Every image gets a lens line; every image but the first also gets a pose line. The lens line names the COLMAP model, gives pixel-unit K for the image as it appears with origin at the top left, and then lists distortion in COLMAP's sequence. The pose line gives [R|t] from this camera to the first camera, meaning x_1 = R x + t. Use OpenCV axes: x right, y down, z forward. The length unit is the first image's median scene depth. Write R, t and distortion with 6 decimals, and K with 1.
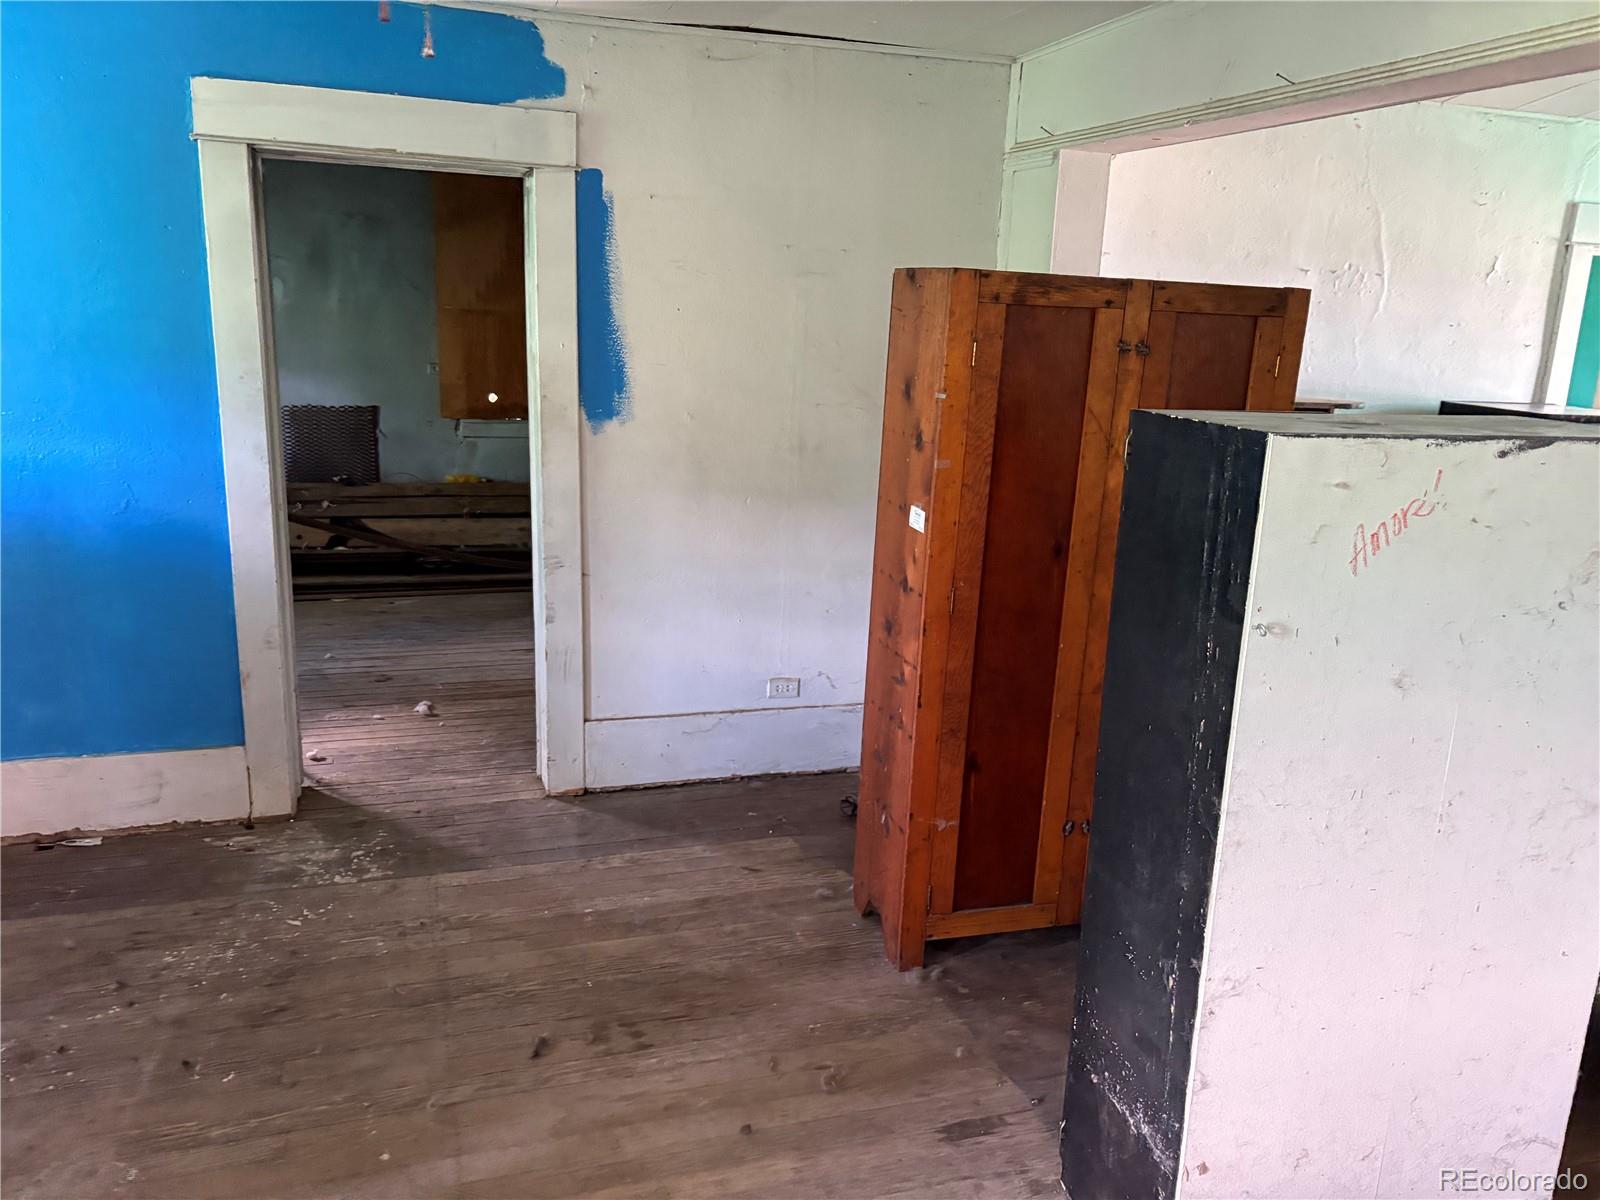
lens RADIAL K [[1204.4, 0, 806.4], [0, 1204.4, 606.8], [0, 0, 1]] dist [0.036285, -0.041055]
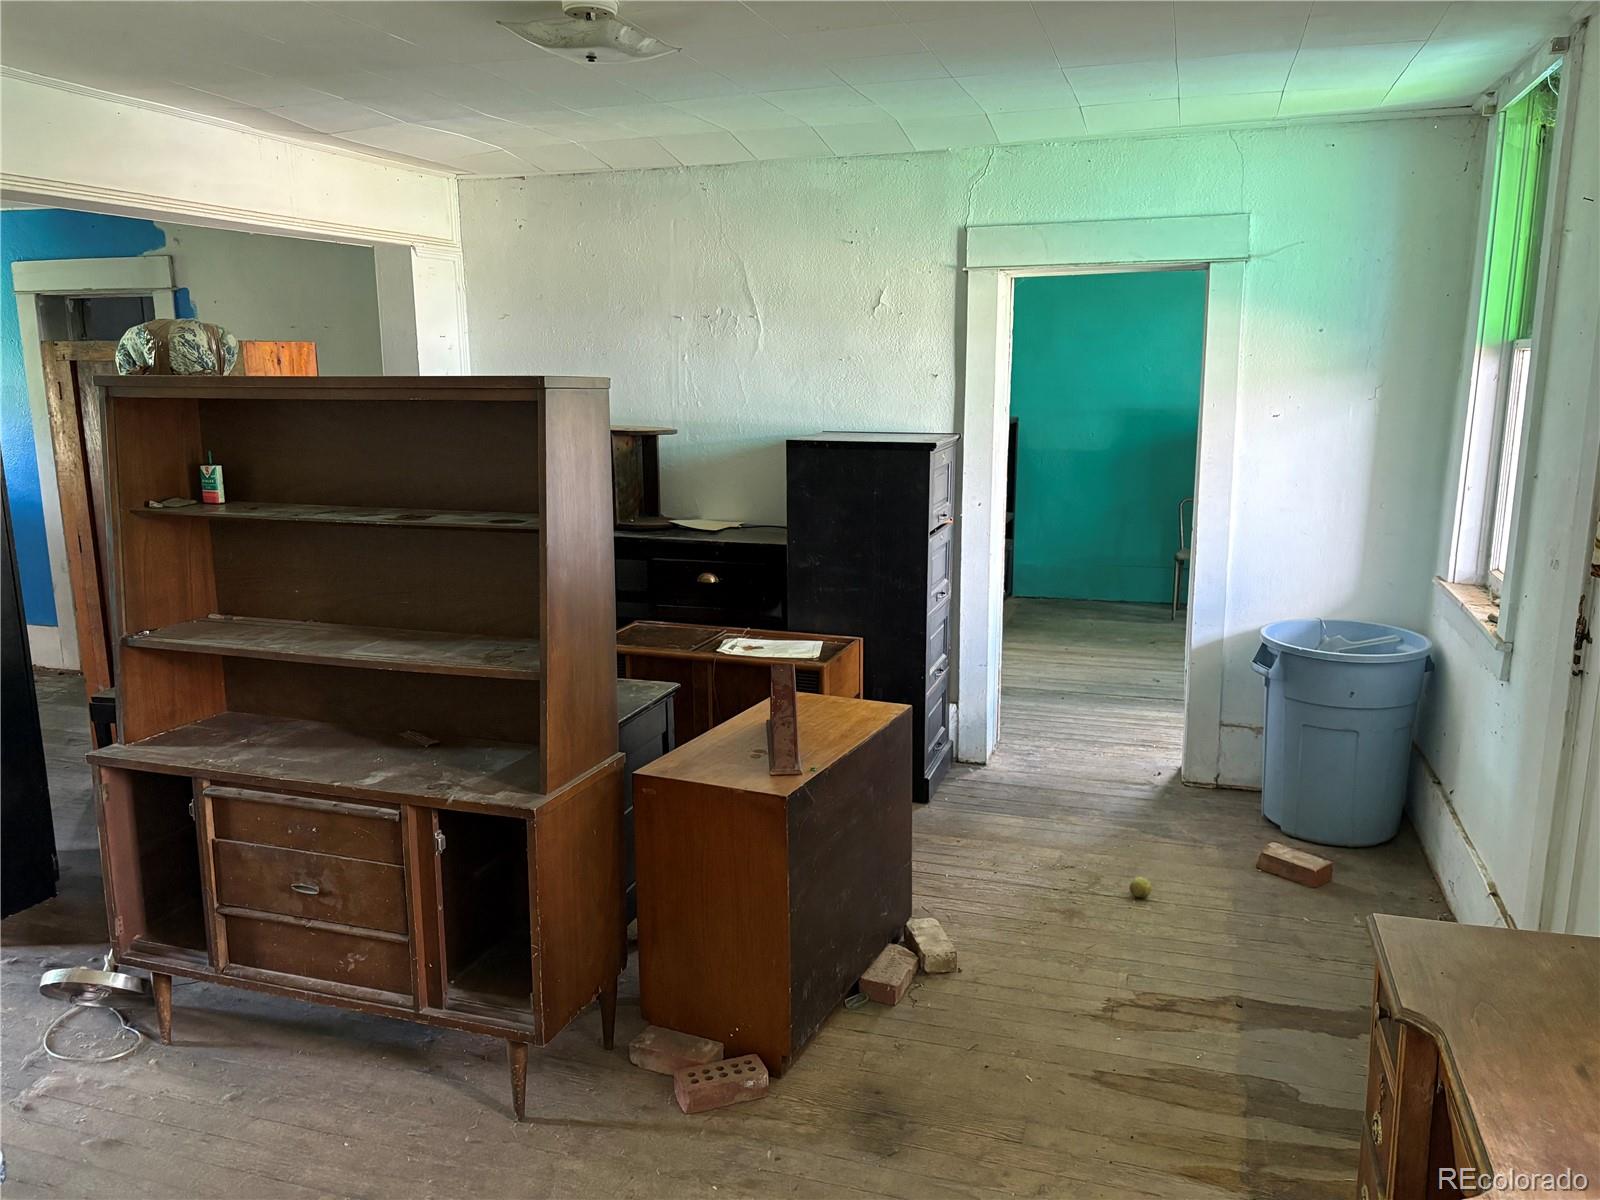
lens RADIAL K [[1204.4, 0, 798.8], [0, 1204.4, 585.6], [0, 0, 1]] dist [0.036285, -0.041055]
pose [[0.794991, 0.069211, -0.602660, 1.513751], [-0.109630, 0.993504, -0.030520, -0.009083], [0.596633, 0.090332, 0.797414, 0.243854]]
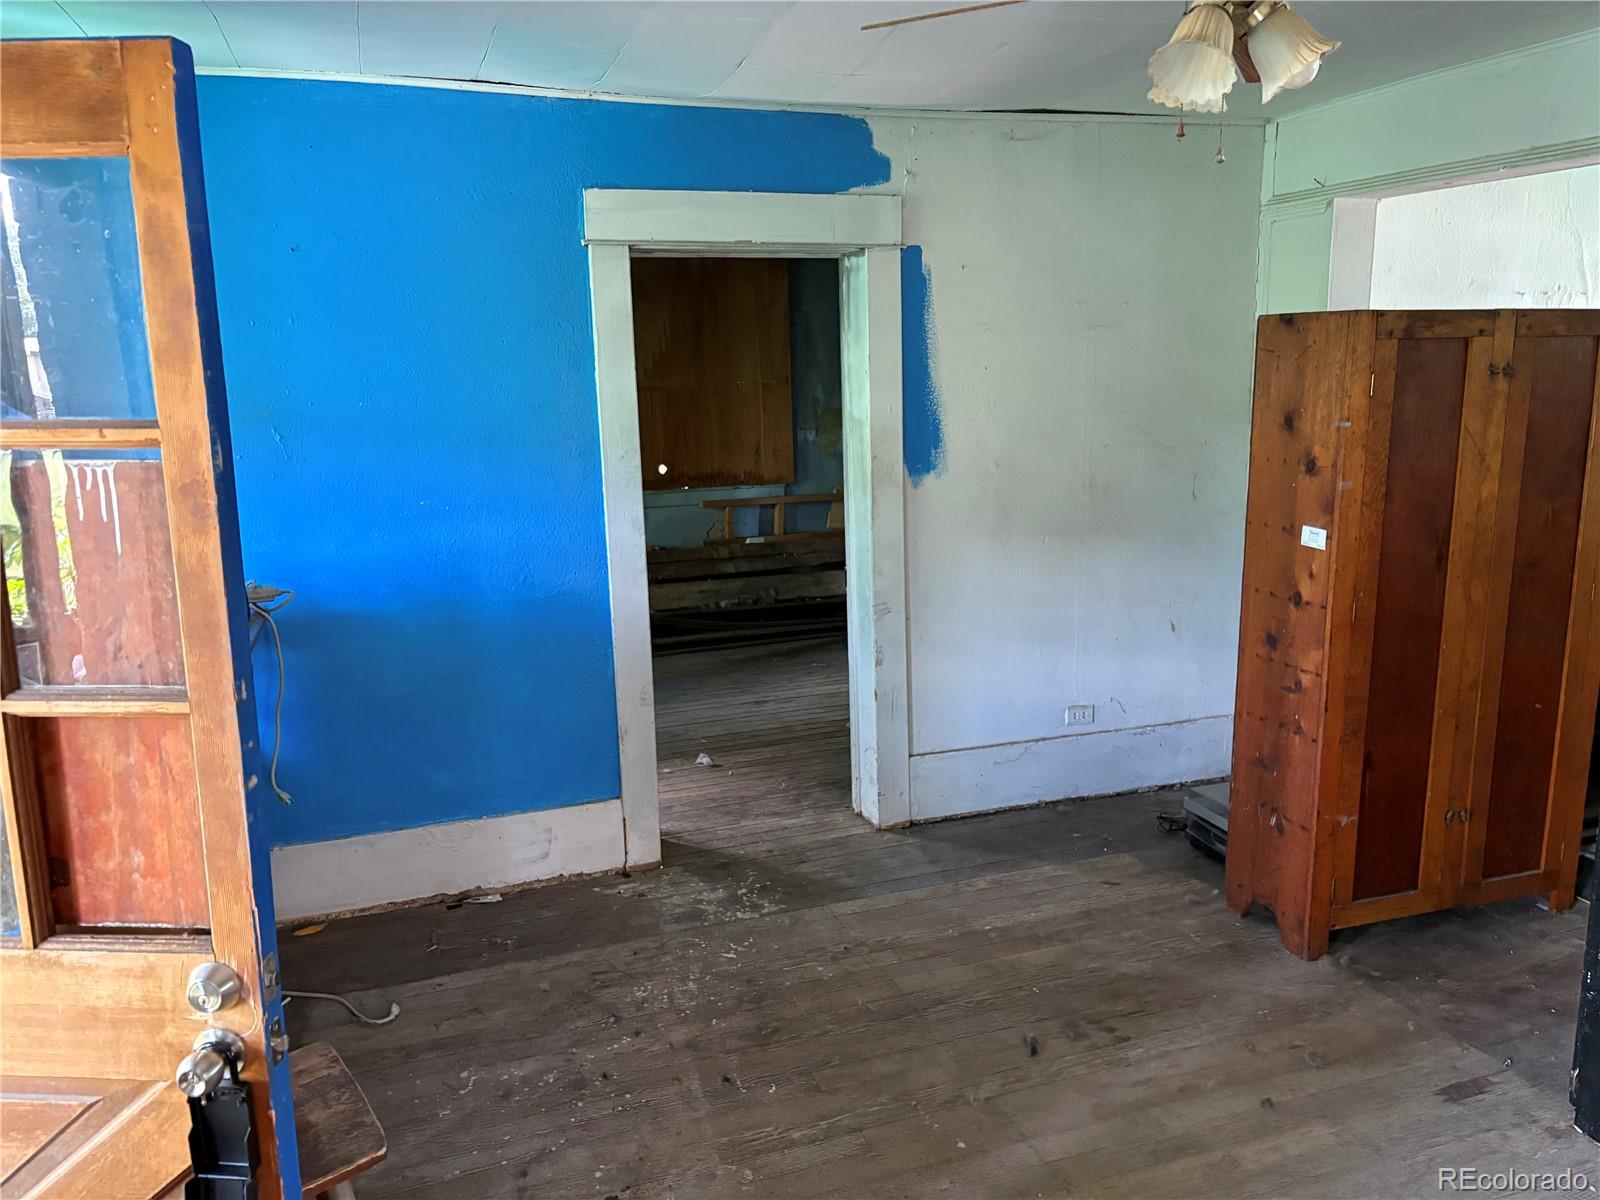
lens RADIAL K [[1204.4, 0, 808.3], [0, 1204.4, 608.0], [0, 0, 1]] dist [0.036285, -0.041055]
pose [[0.997641, -0.068379, 0.006139, -0.308135], [0.068590, 0.996586, -0.045946, 0.007541], [-0.002976, 0.046258, 0.998925, -0.075649]]
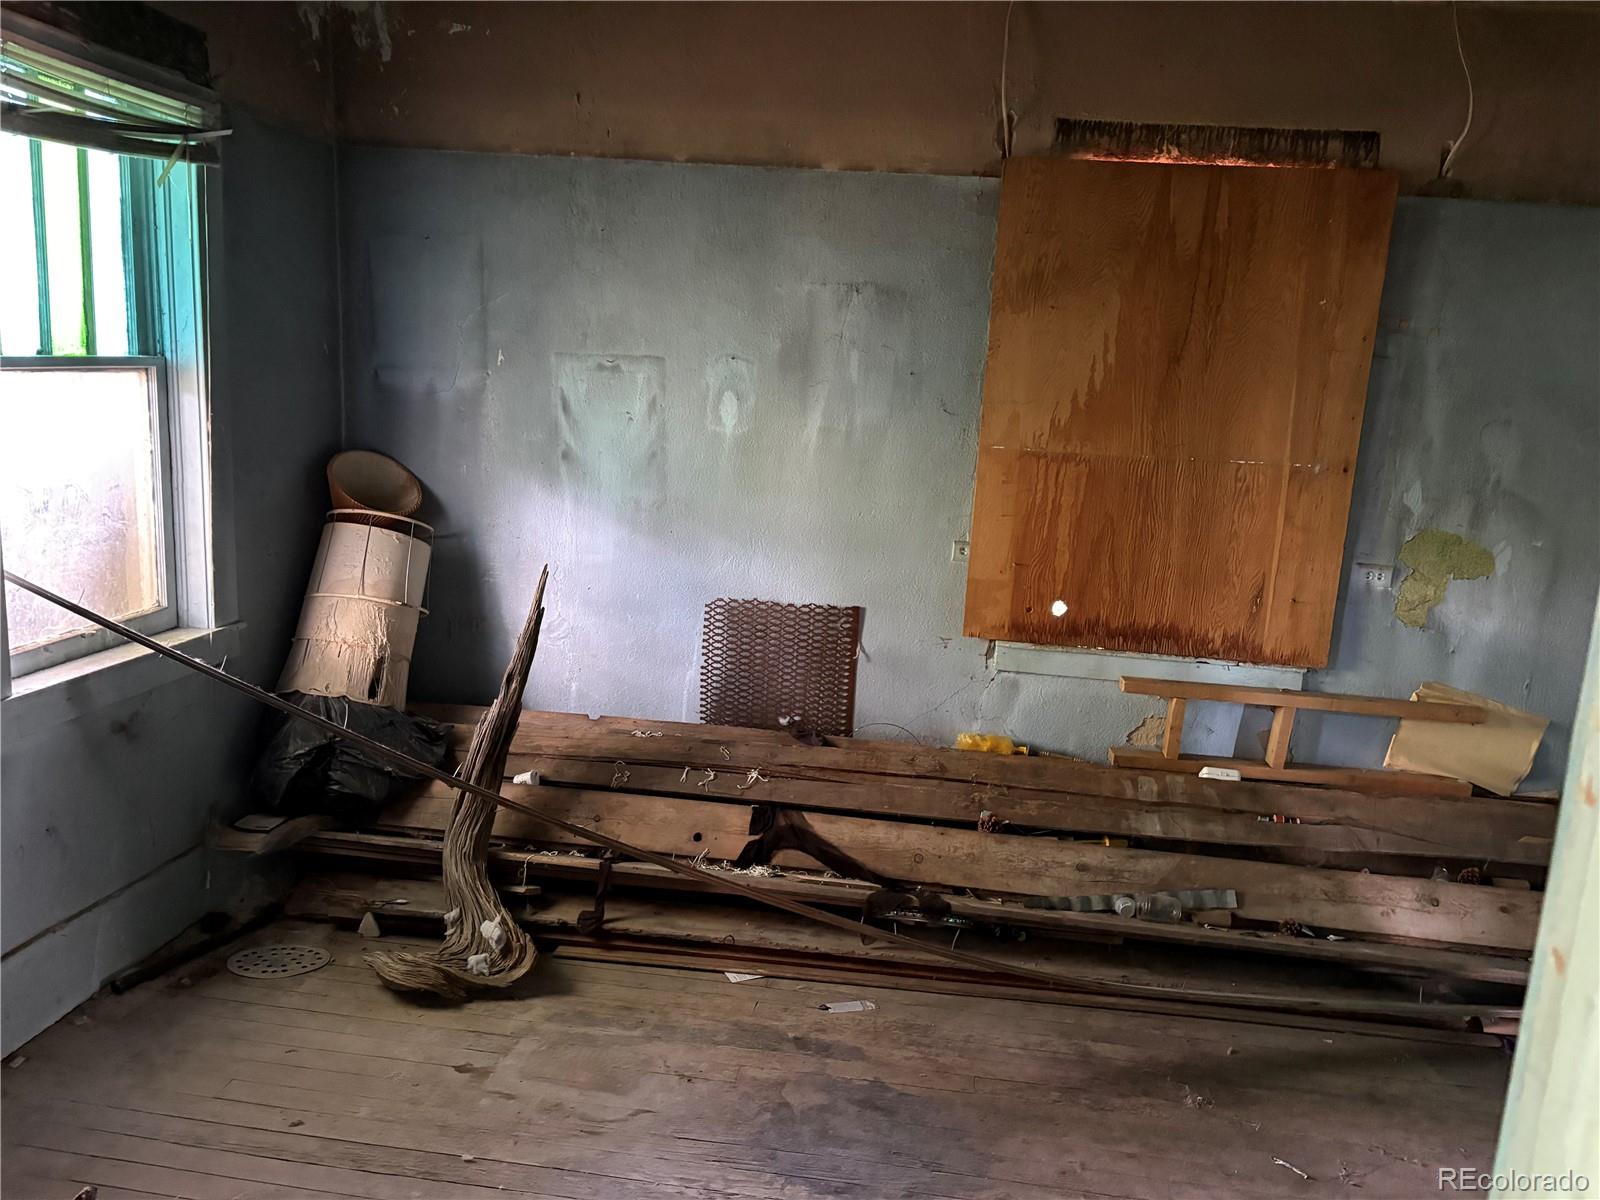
lens RADIAL K [[1204.4, 0, 815.1], [0, 1204.4, 593.8], [0, 0, 1]] dist [0.036285, -0.041055]
pose [[0.902769, 0.096108, -0.419250, -0.267888], [-0.127448, 0.990716, -0.047324, -0.289166], [0.410809, 0.096155, 0.906637, 0.940621]]
